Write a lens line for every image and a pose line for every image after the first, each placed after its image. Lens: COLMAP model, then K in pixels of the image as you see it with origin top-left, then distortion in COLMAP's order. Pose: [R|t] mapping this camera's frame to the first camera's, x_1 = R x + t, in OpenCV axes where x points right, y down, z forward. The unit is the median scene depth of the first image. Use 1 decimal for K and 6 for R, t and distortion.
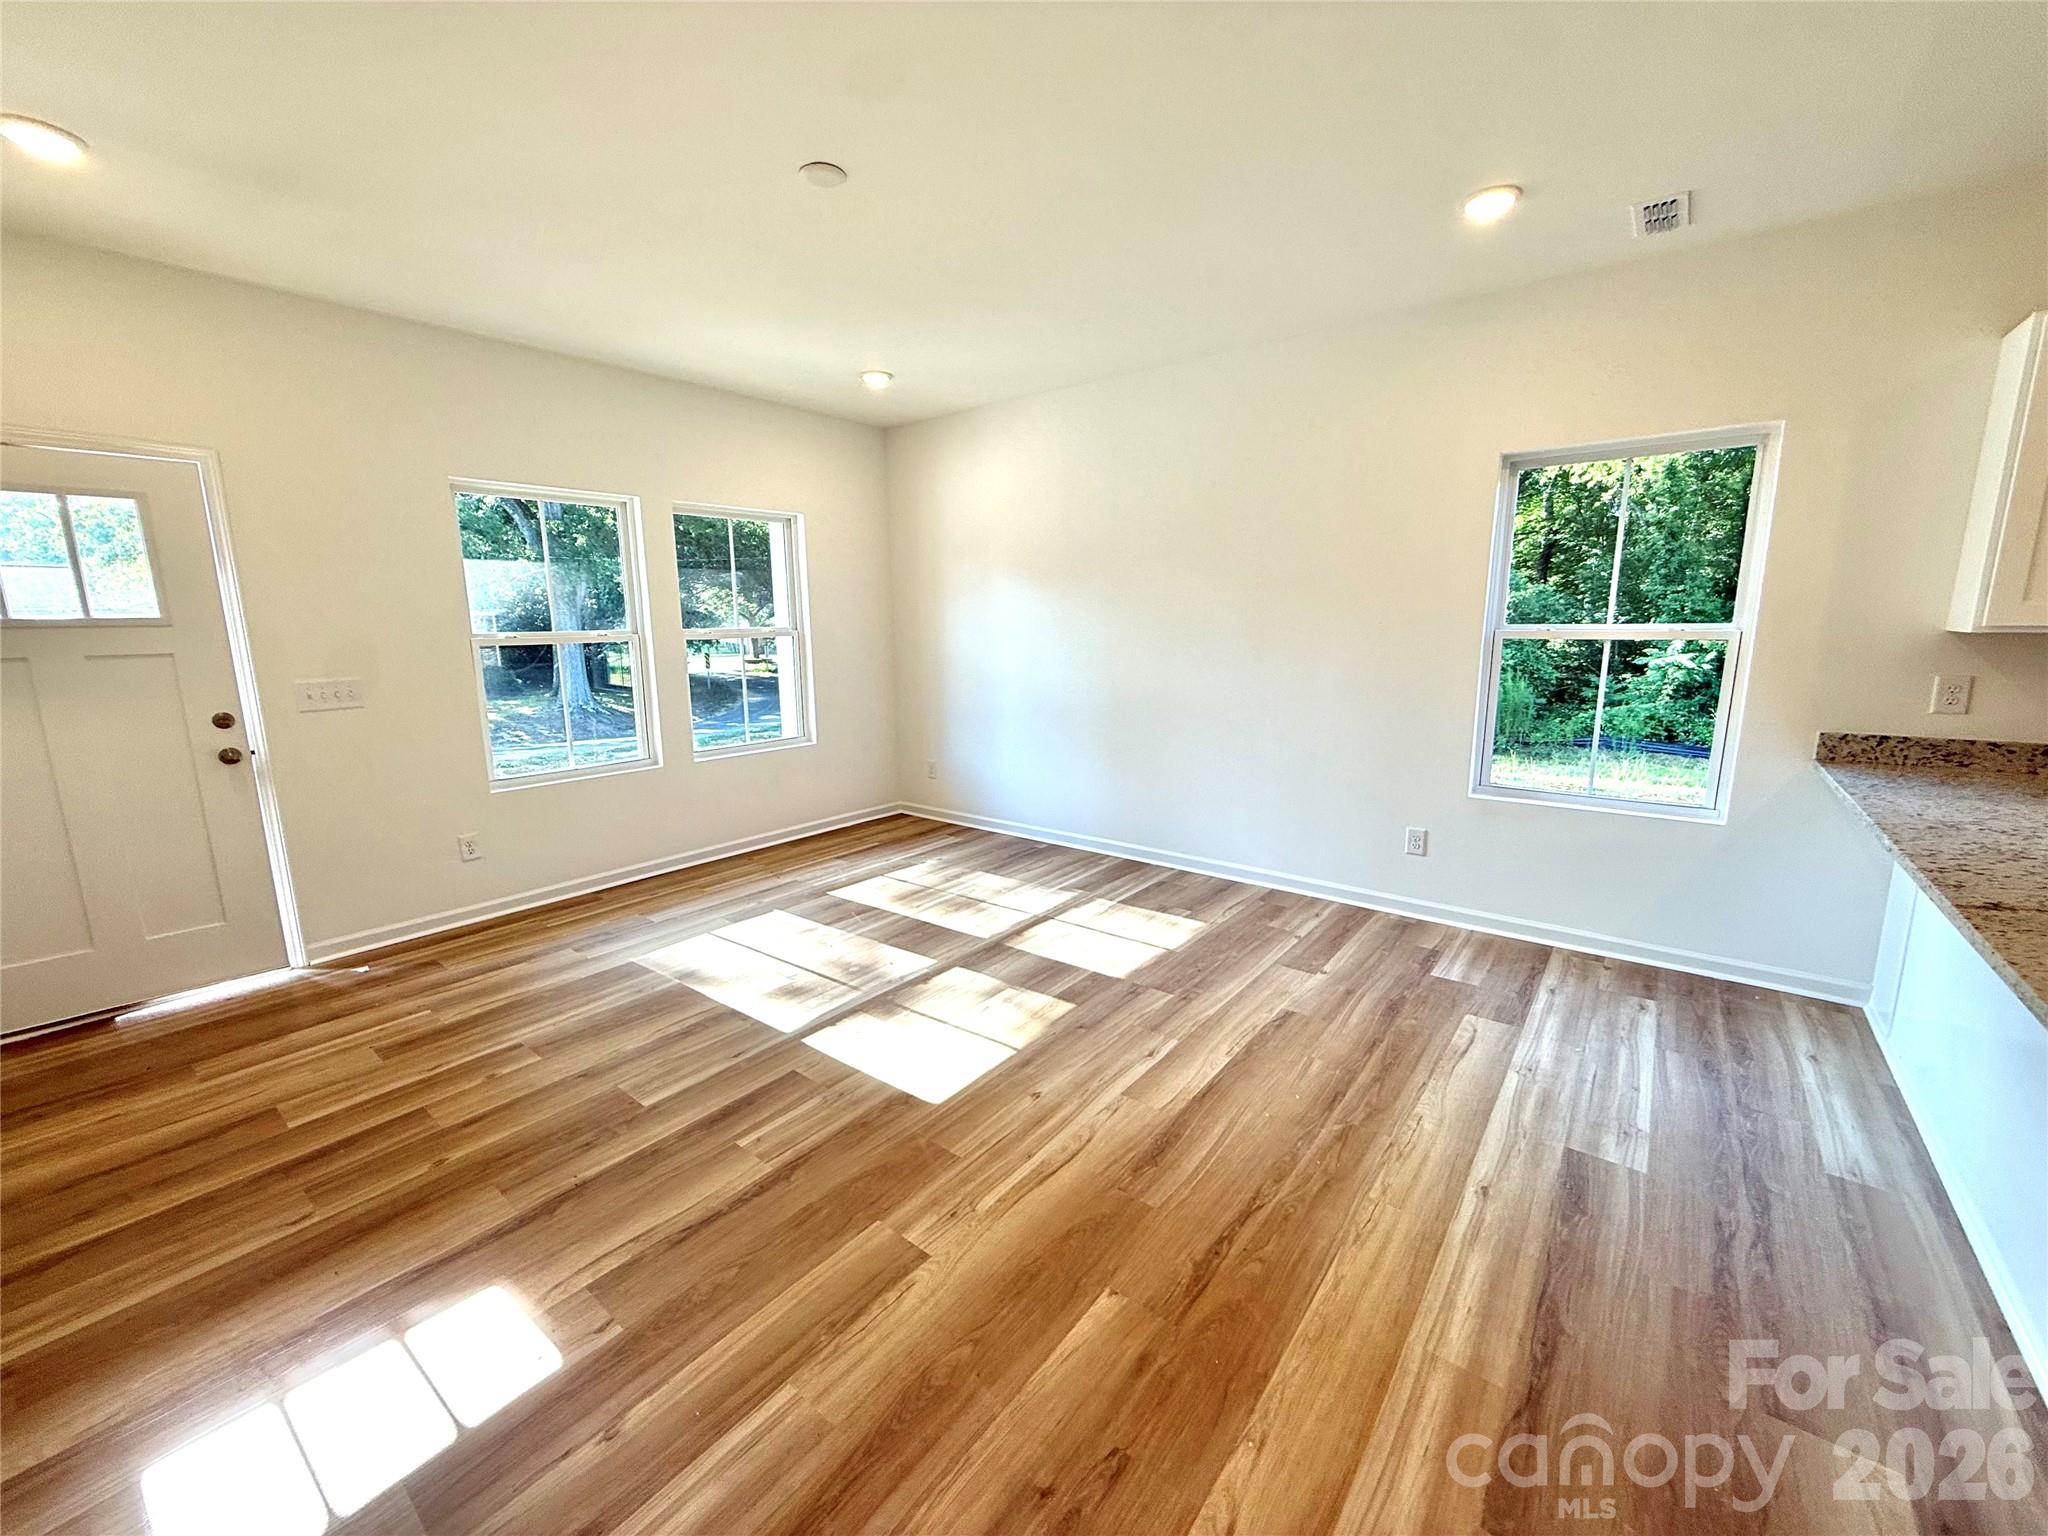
lens RADIAL K [[826.9, 0, 1020.1], [0, 826.9, 774.1], [0, 0, 1]] dist [0.011894, 0.000289]
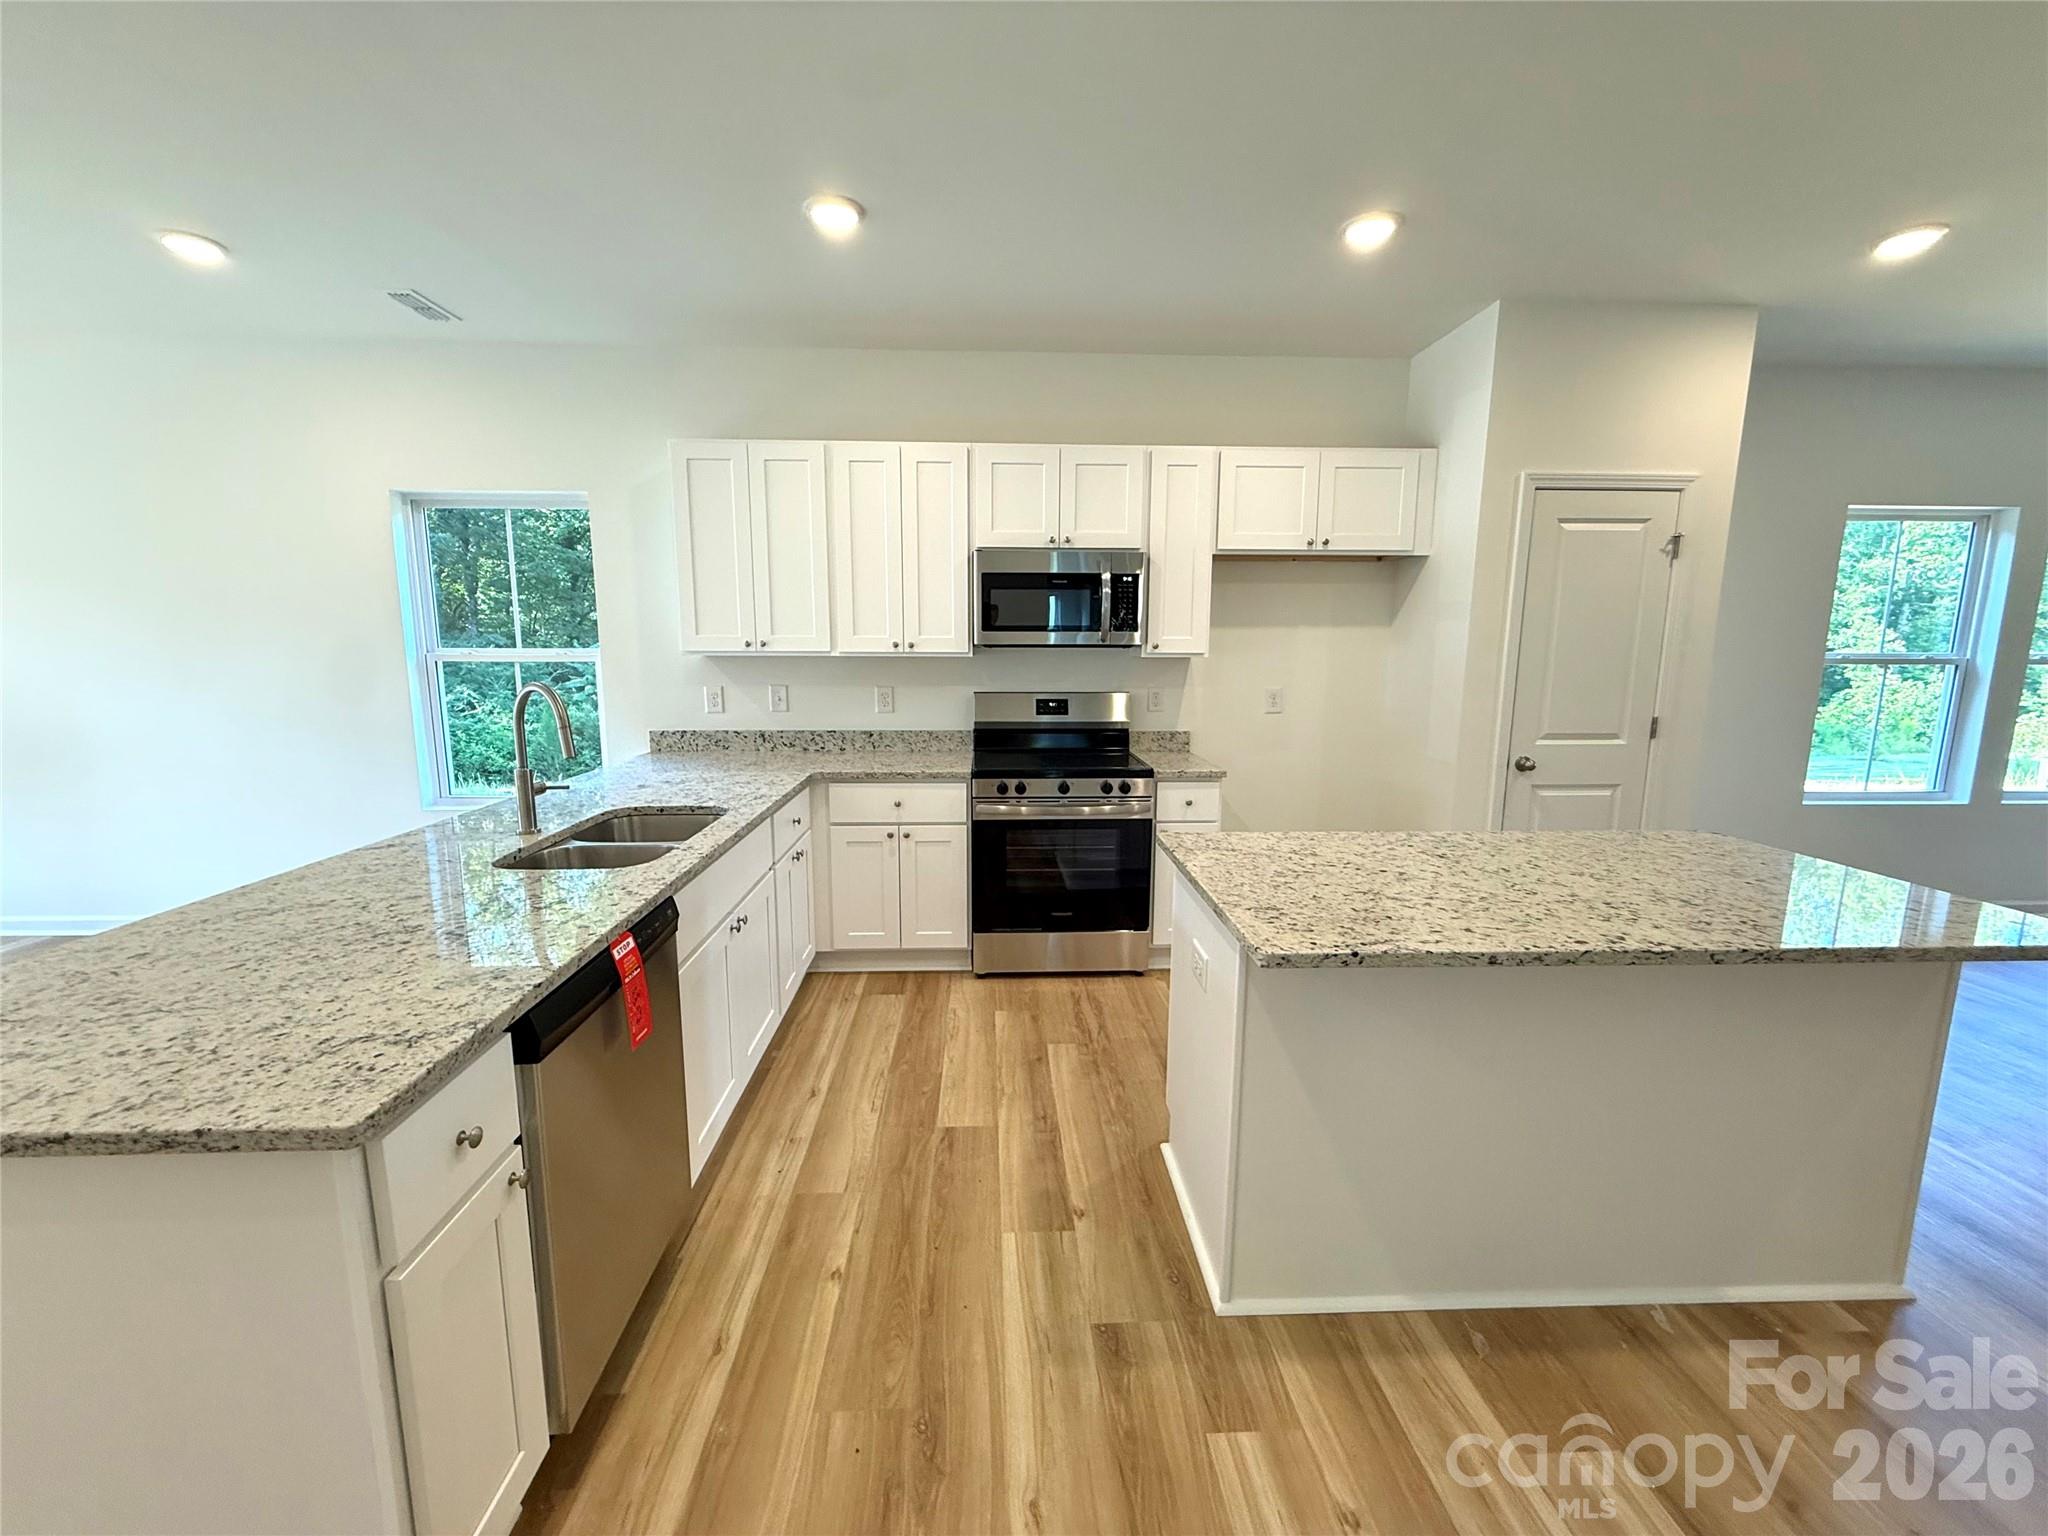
lens RADIAL K [[826.9, 0, 1021.6], [0, 826.9, 773.1], [0, 0, 1]] dist [0.011894, 0.000289]
pose [[0.751977, -0.088772, 0.653185, 0.506453], [0.108515, 0.994043, 0.010169, 0.065694], [-0.650196, 0.063233, 0.757130, -0.369552]]
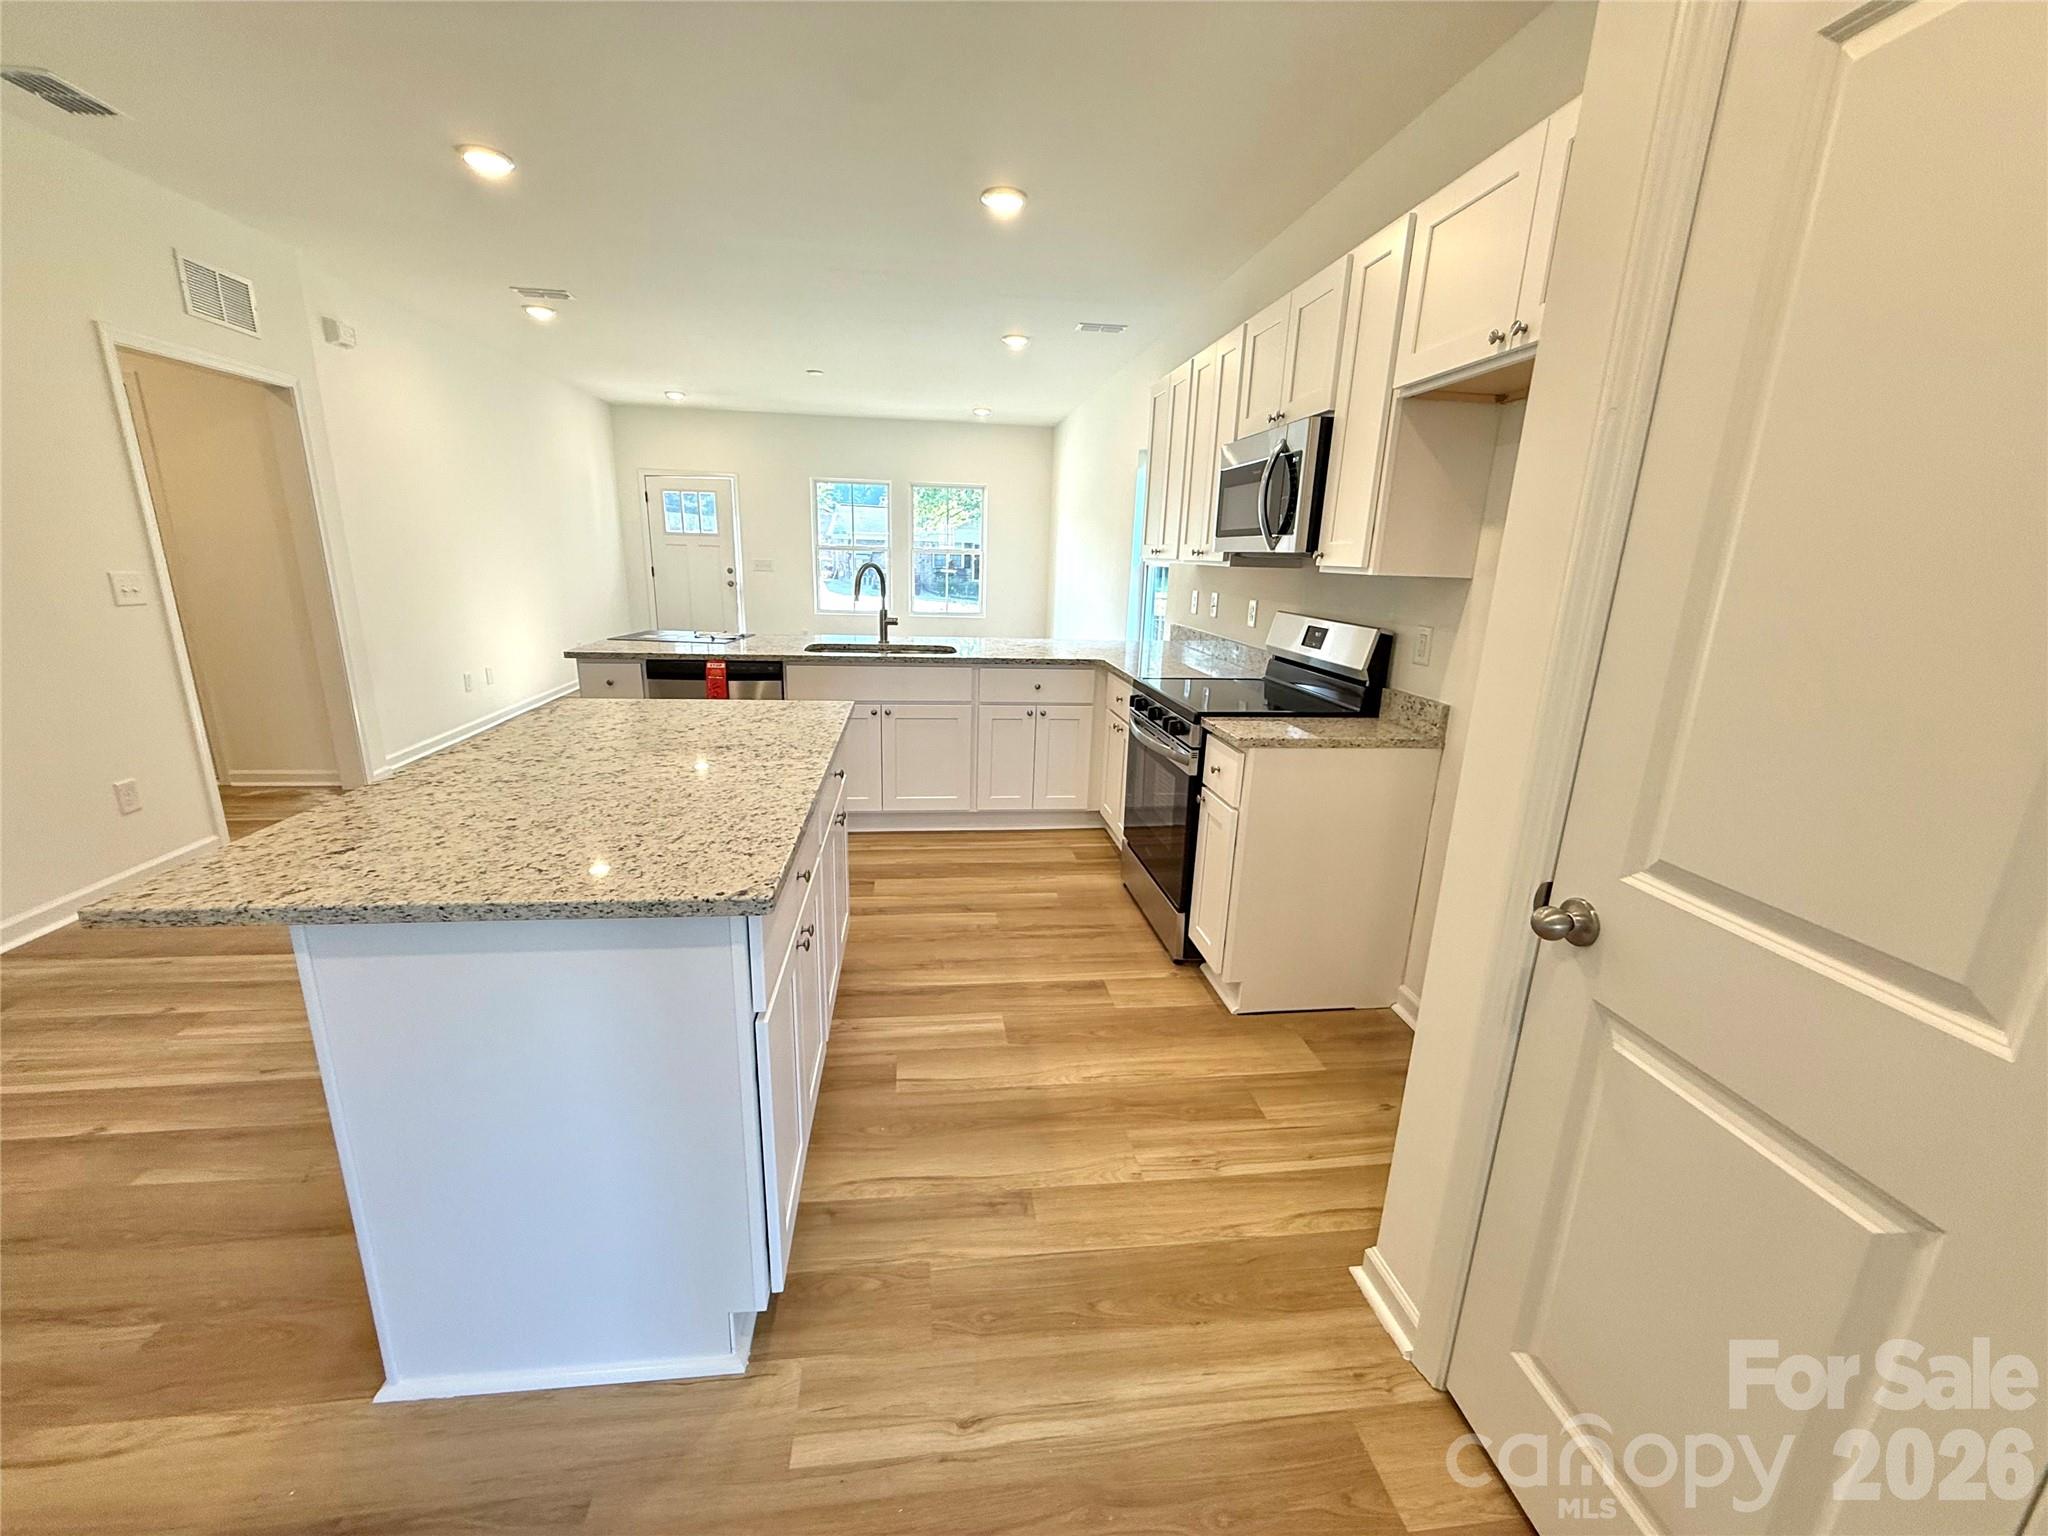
lens RADIAL K [[826.9, 0, 1017.5], [0, 826.9, 762.2], [0, 0, 1]] dist [0.011894, 0.000289]
pose [[0.705998, 0.205162, -0.677846, 1.870275], [-0.164790, 0.978439, 0.124507, 0.064287], [0.688775, 0.023801, 0.724585, -0.402384]]
